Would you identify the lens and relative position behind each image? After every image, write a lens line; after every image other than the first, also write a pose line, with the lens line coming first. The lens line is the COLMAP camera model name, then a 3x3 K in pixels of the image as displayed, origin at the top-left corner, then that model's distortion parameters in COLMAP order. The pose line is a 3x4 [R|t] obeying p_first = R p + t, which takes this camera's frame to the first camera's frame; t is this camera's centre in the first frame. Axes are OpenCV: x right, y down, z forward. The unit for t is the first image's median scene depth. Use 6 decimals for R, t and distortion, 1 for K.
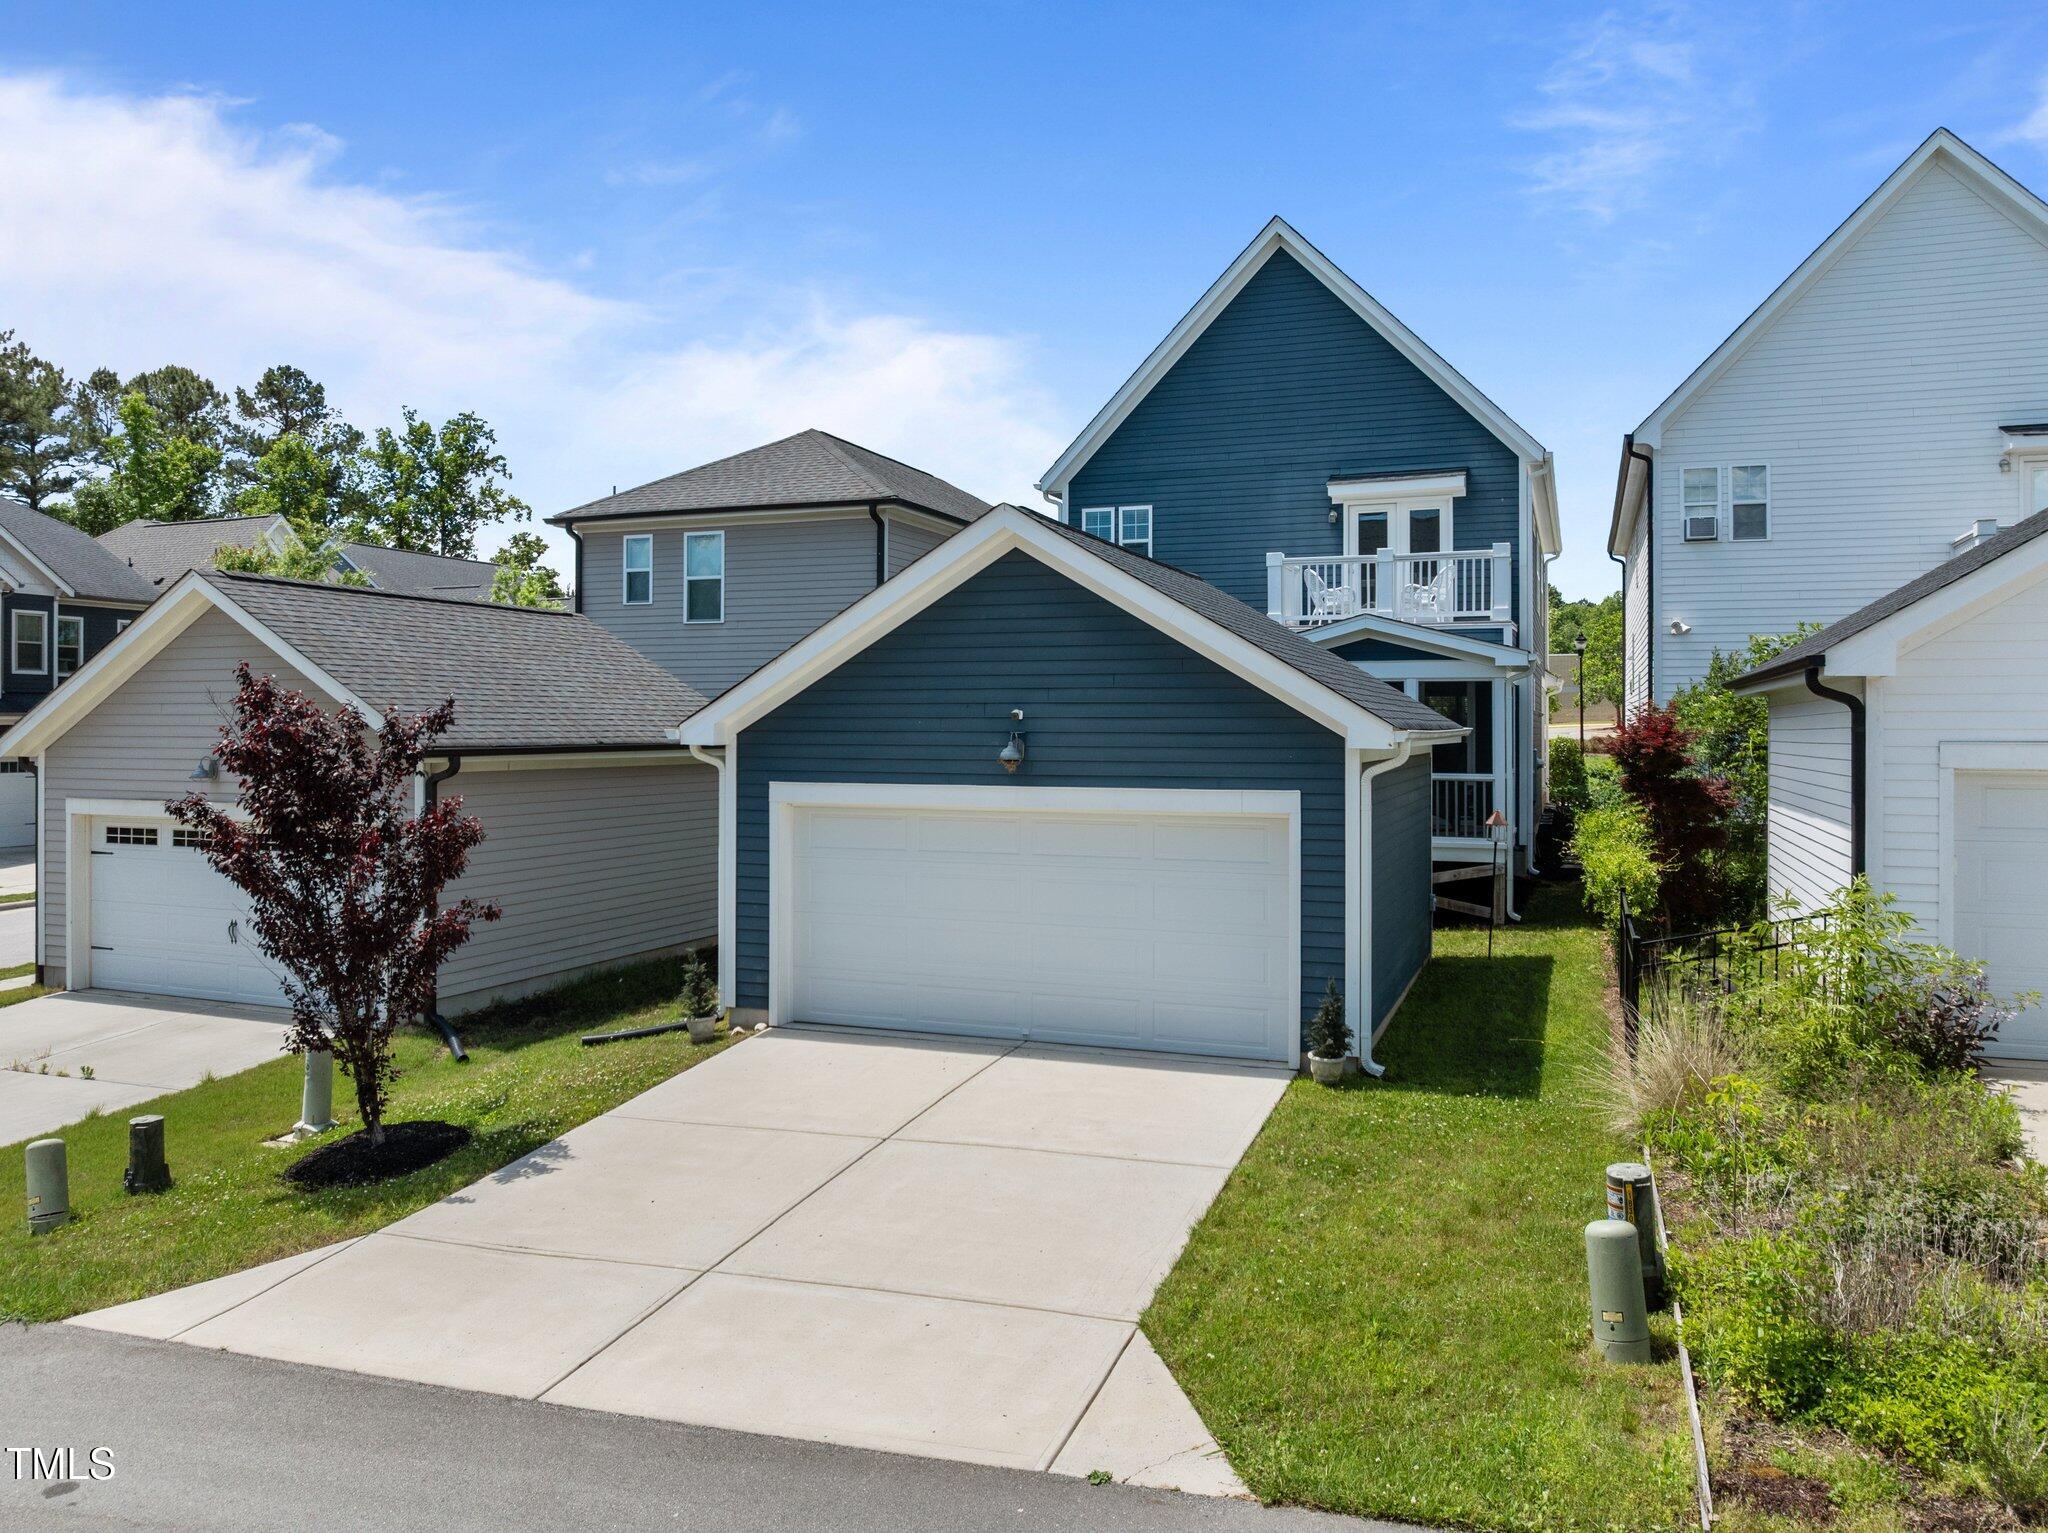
lens RADIAL K [[1446.4, 0, 1039.2], [0, 1446.4, 752.7], [0, 0, 1]] dist [-0.038639, 0.004906]
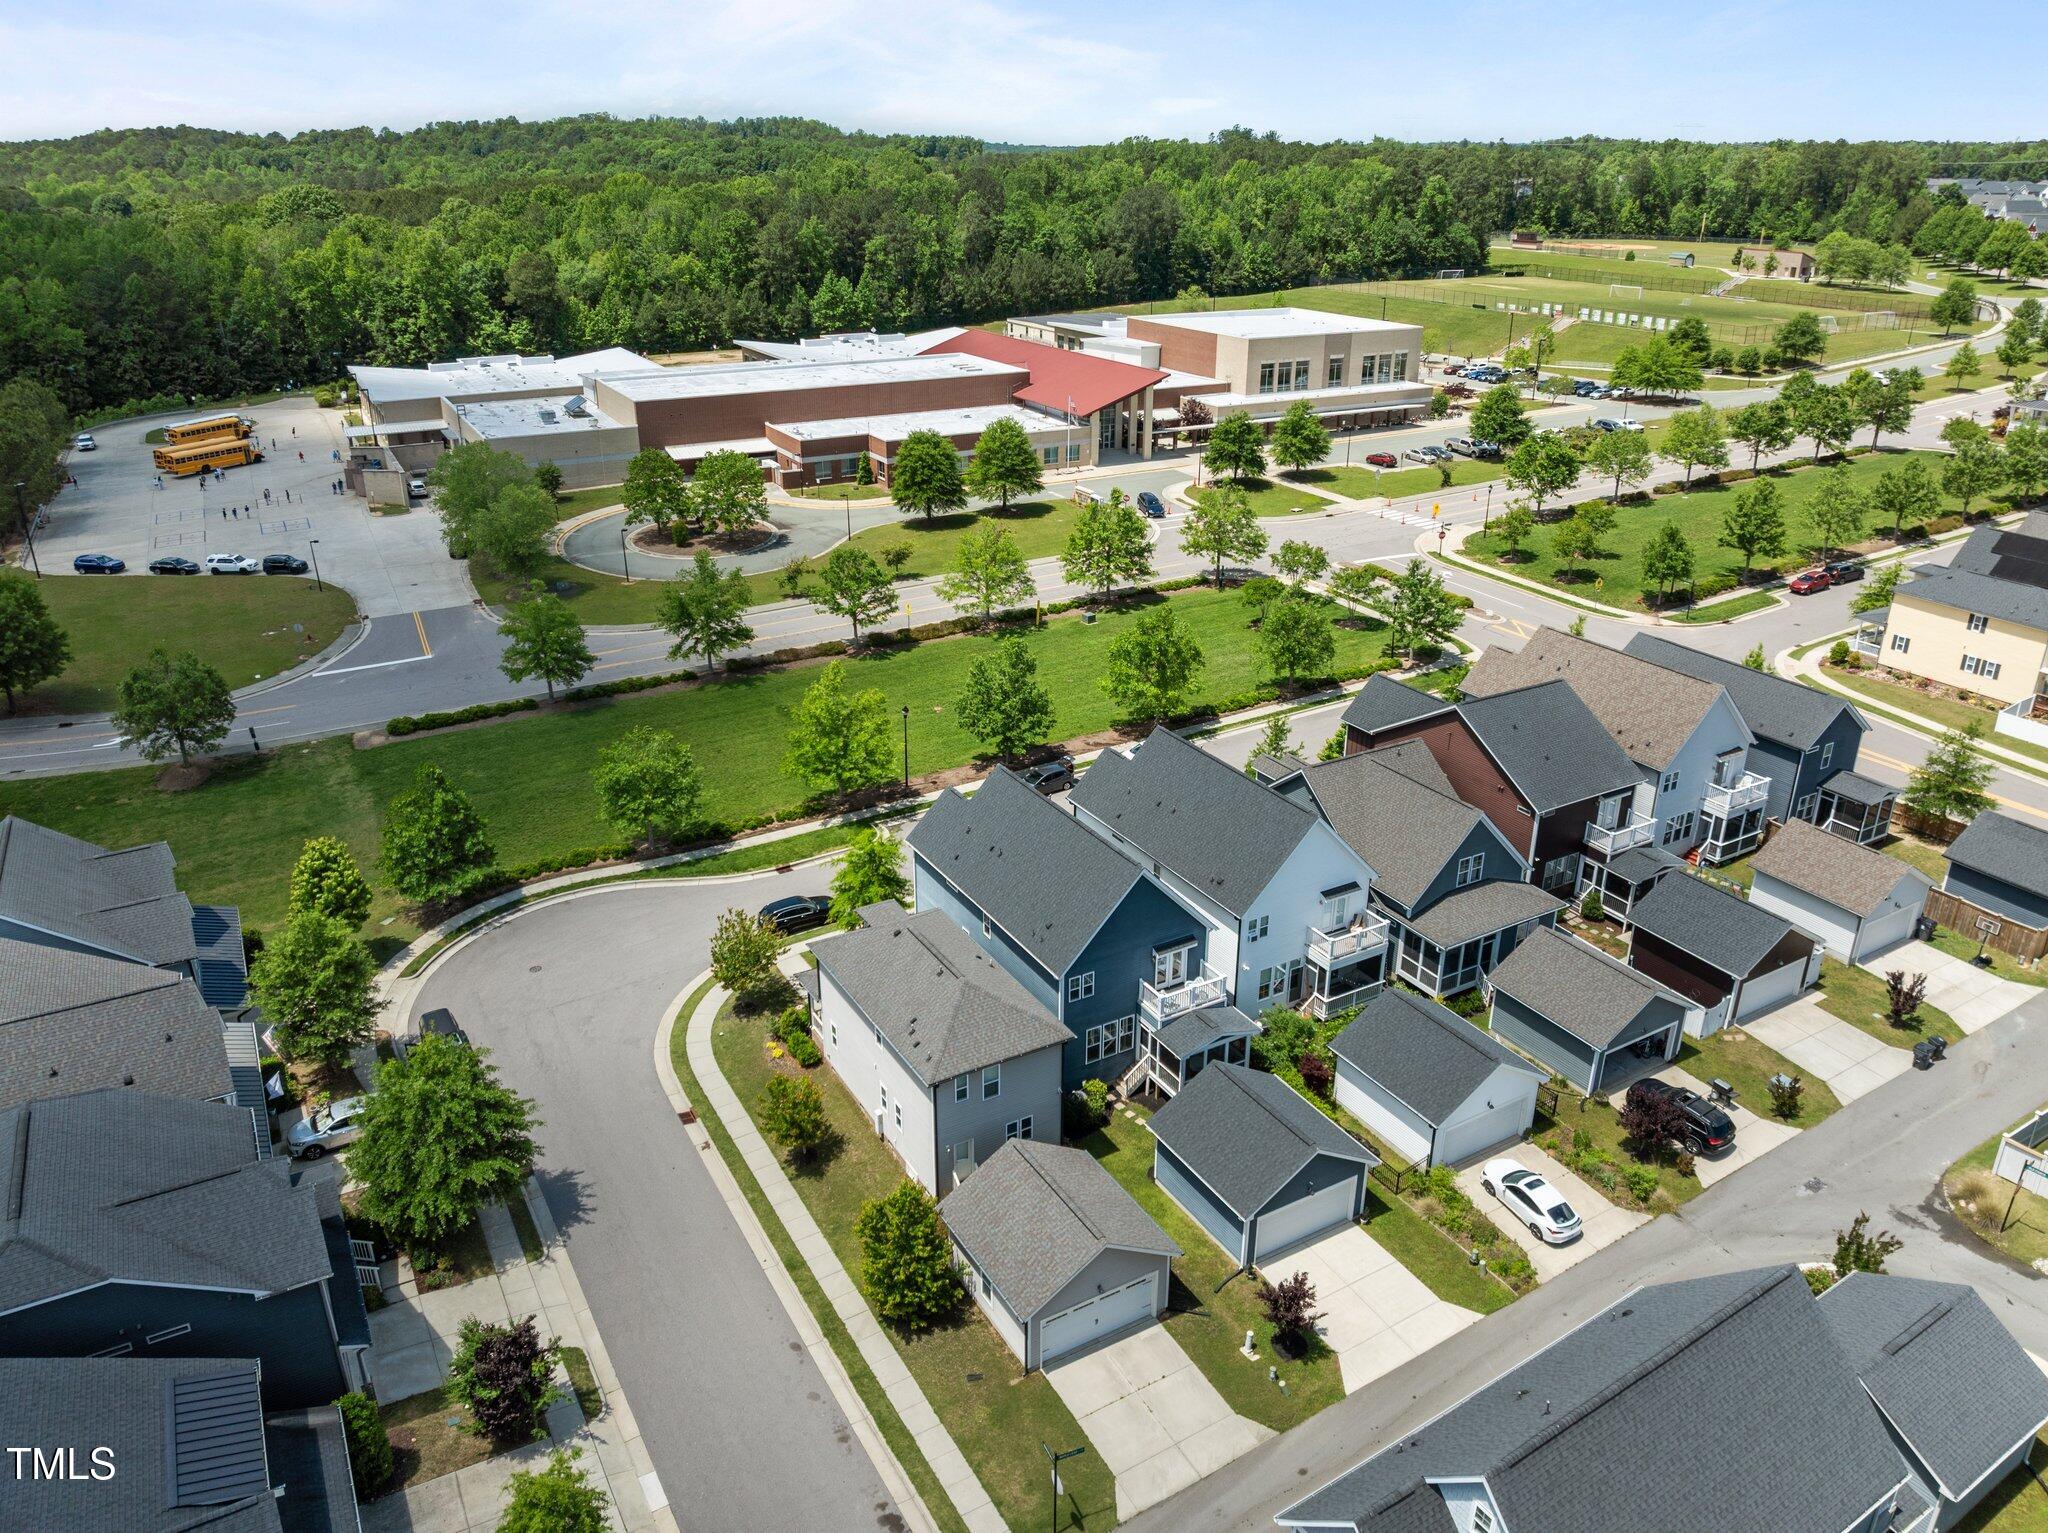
lens RADIAL K [[1446.0, 0, 1027.1], [0, 1446.0, 764.2], [0, 0, 1]] dist [-0.046029, 0.011394]
pose [[0.637978, -0.298213, 0.709967, -2.093067], [0.007664, 0.924383, 0.381389, -1.832463], [-0.770017, -0.237876, 0.592021, -0.388568]]
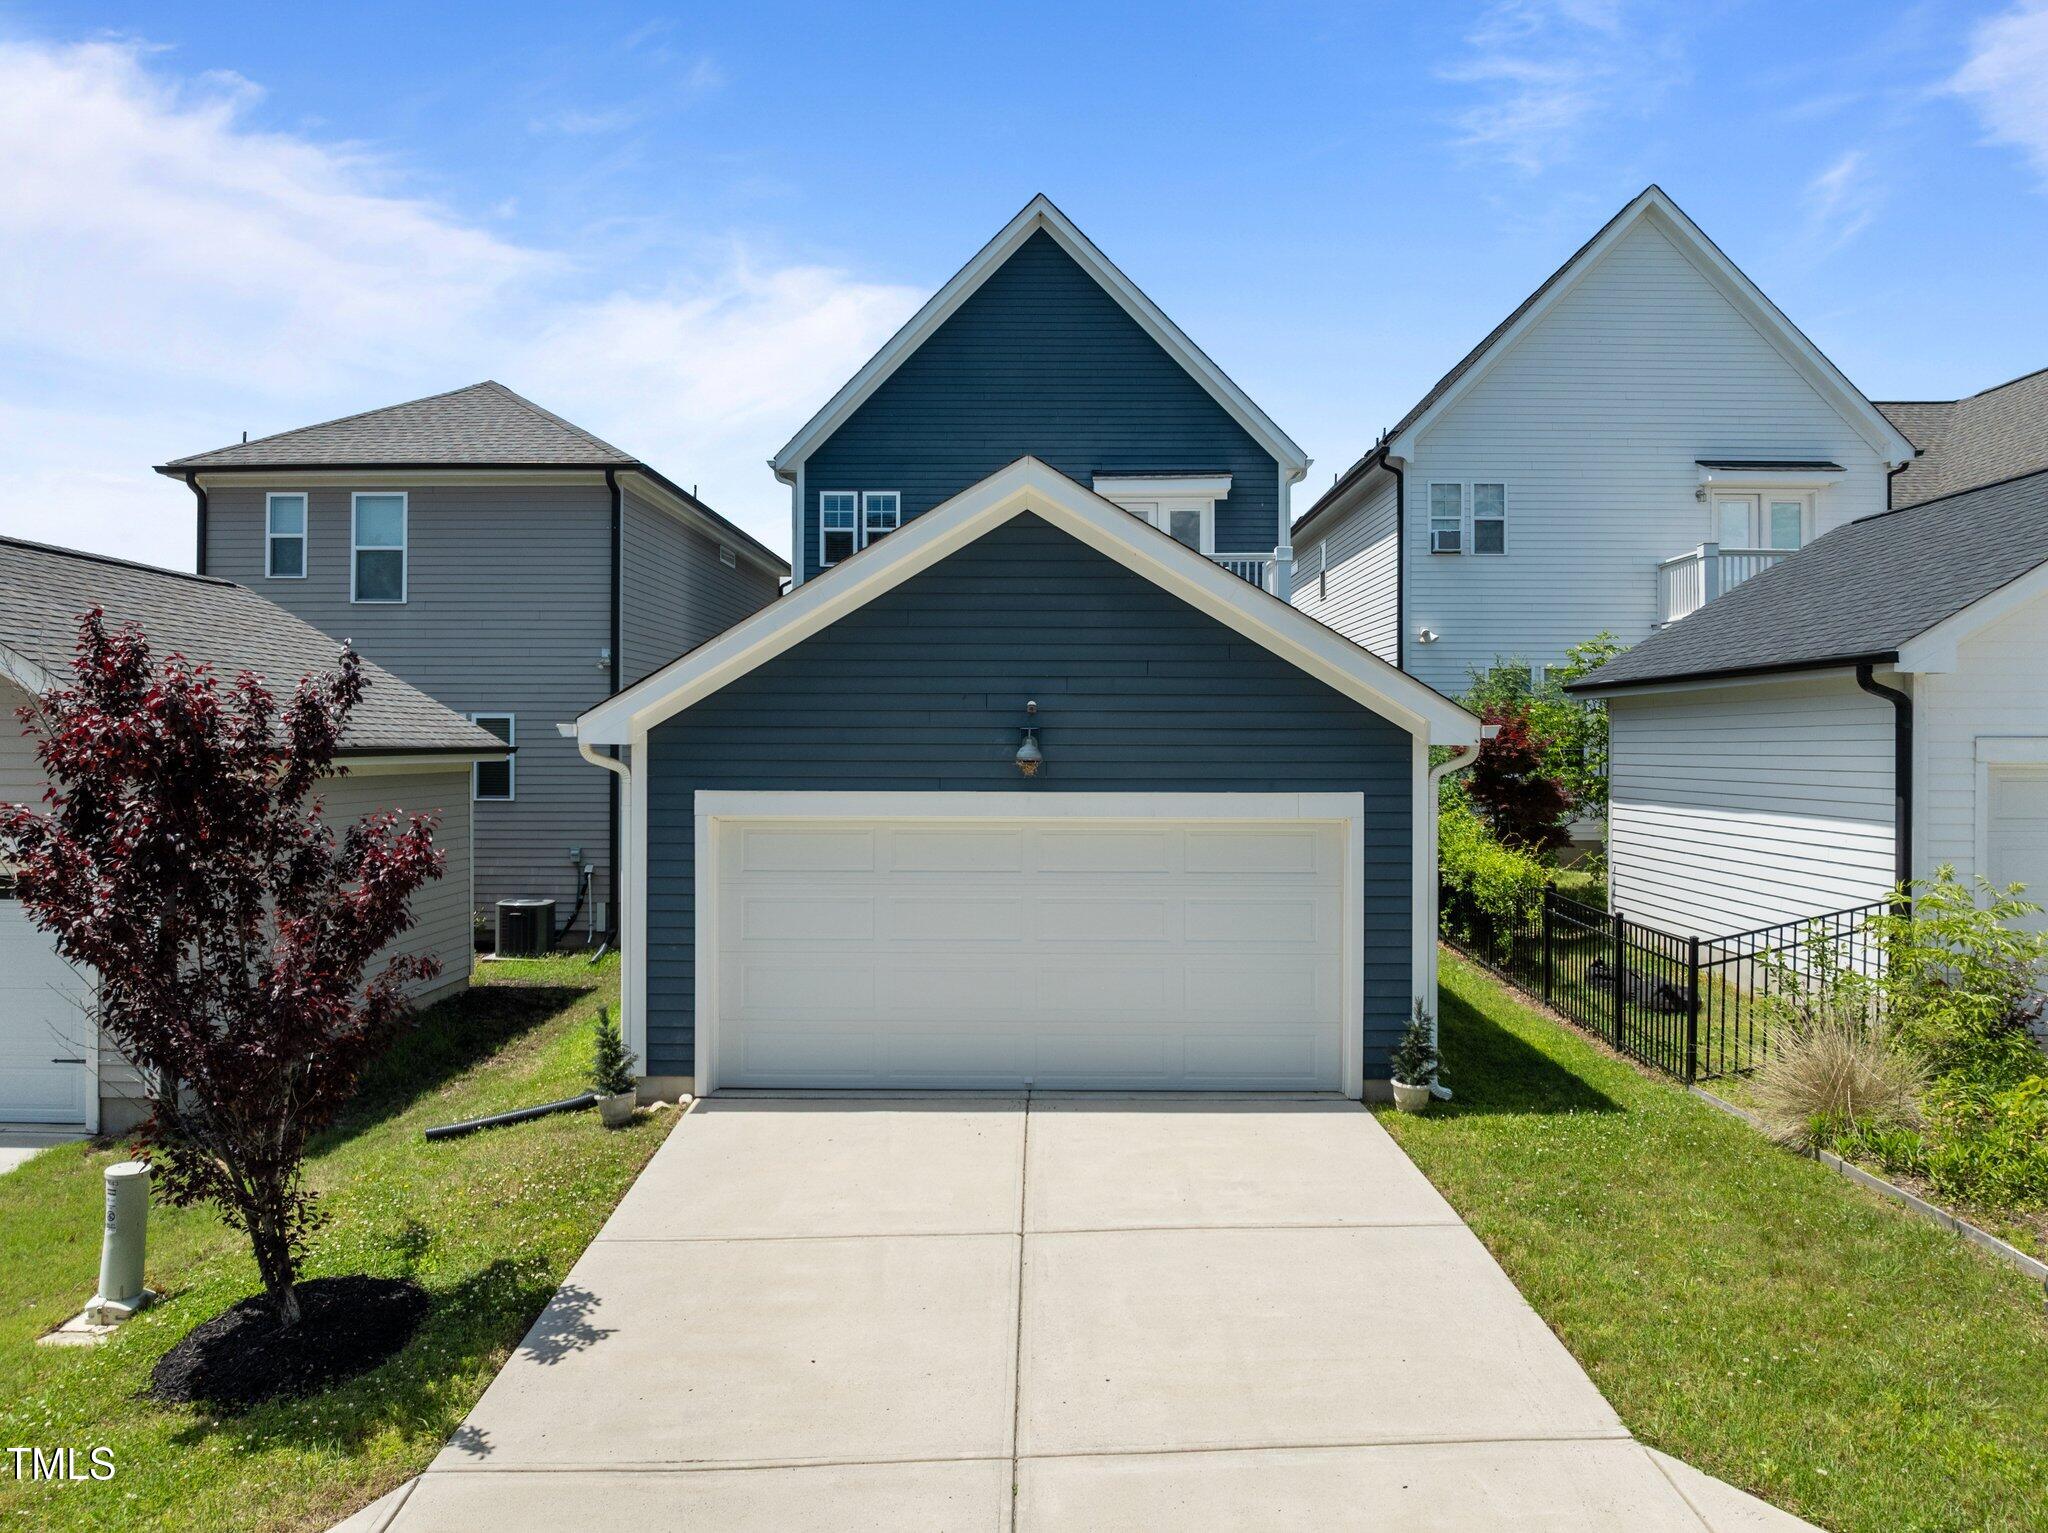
lens RADIAL K [[1442.7, 0, 1035.7], [0, 1442.7, 764.1], [0, 0, 1]] dist [-0.039419, -0.001285]
pose [[0.940881, -0.004709, 0.338704, -0.191927], [0.005116, 0.999987, -0.000309, 0.004612], [-0.338698, 0.002024, 0.940893, 0.130912]]
